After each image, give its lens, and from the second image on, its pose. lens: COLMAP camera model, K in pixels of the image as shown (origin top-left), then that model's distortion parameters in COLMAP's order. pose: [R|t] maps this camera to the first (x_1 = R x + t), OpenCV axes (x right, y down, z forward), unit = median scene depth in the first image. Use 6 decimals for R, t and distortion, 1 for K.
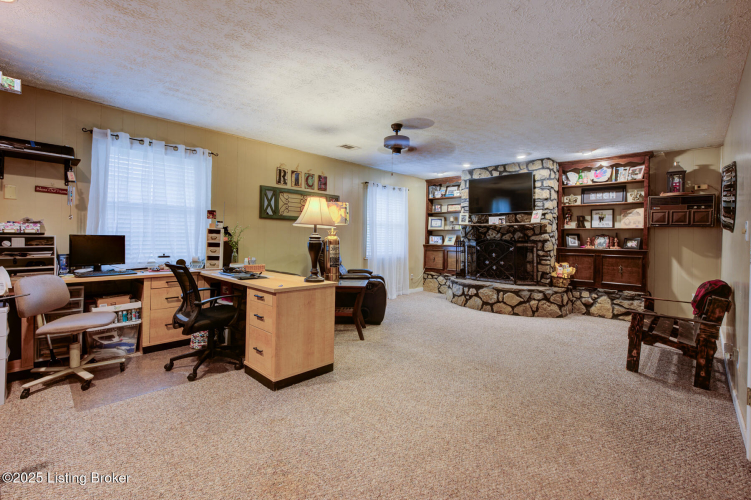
lens RADIAL K [[335.4, 0, 371.3], [0, 335.4, 237.9], [0, 0, 1]] dist [0.002256, -0.000765]
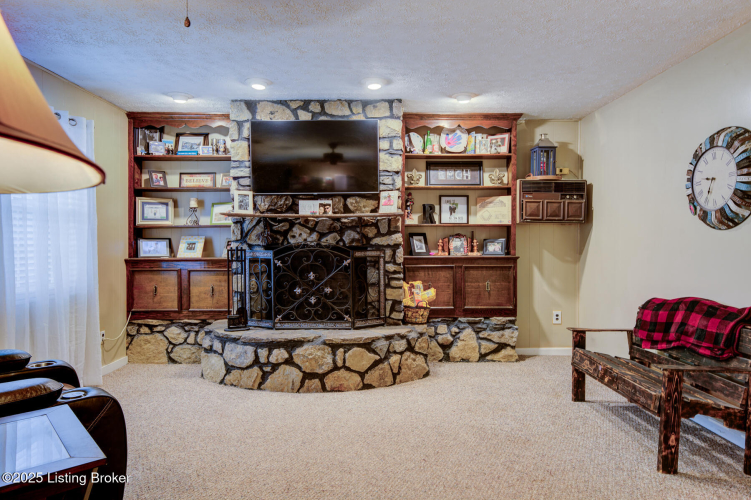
lens RADIAL K [[483.2, 0, 376.8], [0, 483.2, 249.3], [0, 0, 1]] dist [0.016444, 0.000149]
pose [[0.707753, -0.027586, 0.705922, -0.081634], [0.014474, 0.999594, 0.024552, -0.005310], [-0.706312, -0.007159, 0.707864, 0.421937]]
